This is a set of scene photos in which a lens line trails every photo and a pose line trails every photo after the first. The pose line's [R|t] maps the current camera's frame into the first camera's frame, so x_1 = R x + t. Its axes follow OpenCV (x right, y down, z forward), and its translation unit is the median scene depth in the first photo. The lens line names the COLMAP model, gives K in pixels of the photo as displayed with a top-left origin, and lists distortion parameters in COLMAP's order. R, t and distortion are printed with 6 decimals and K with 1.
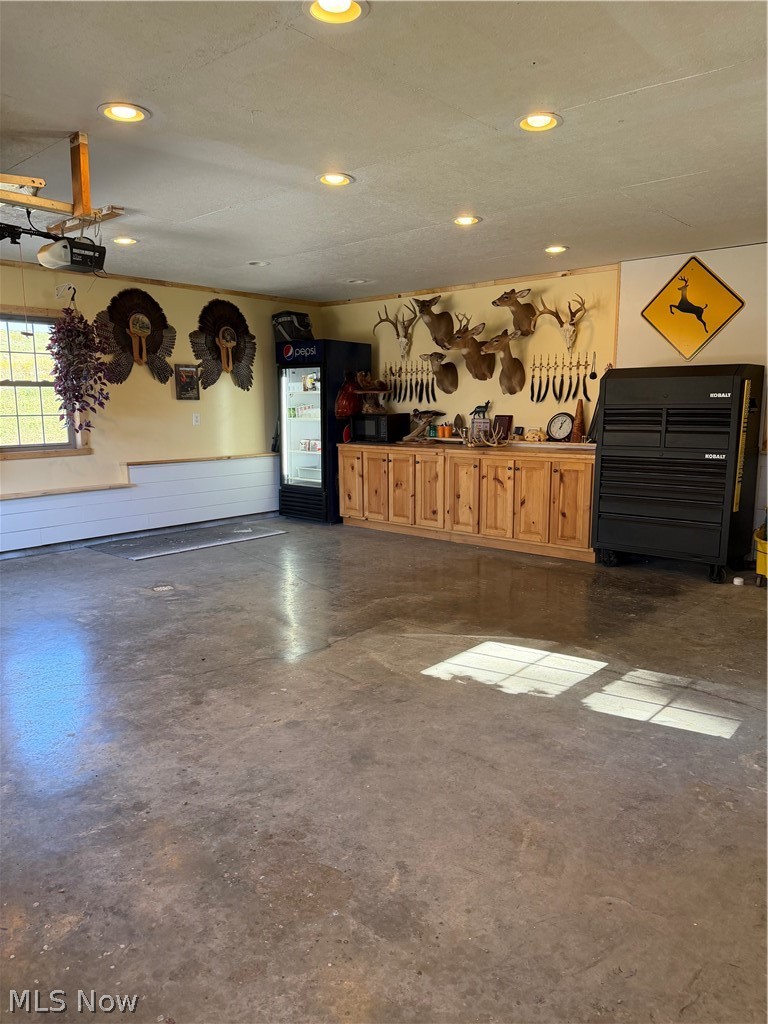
lens RADIAL K [[711.4, 0, 382.0], [0, 711.4, 517.5], [0, 0, 1]] dist [0.171427, -0.352287]
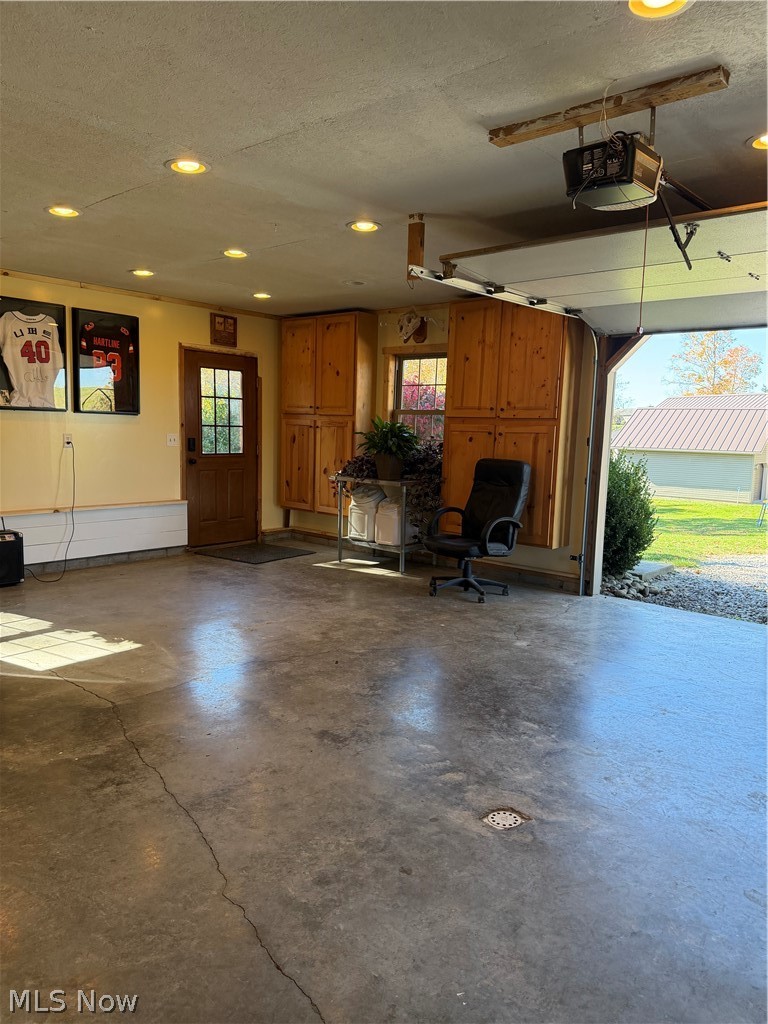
lens RADIAL K [[711.4, 0, 382.0], [0, 711.4, 517.5], [0, 0, 1]] dist [0.171427, -0.352287]
pose [[-0.999648, -0.023885, -0.011554, -0.288587], [-0.026187, 0.958250, 0.284730, -0.308954], [0.004271, 0.284932, -0.958538, 1.904638]]
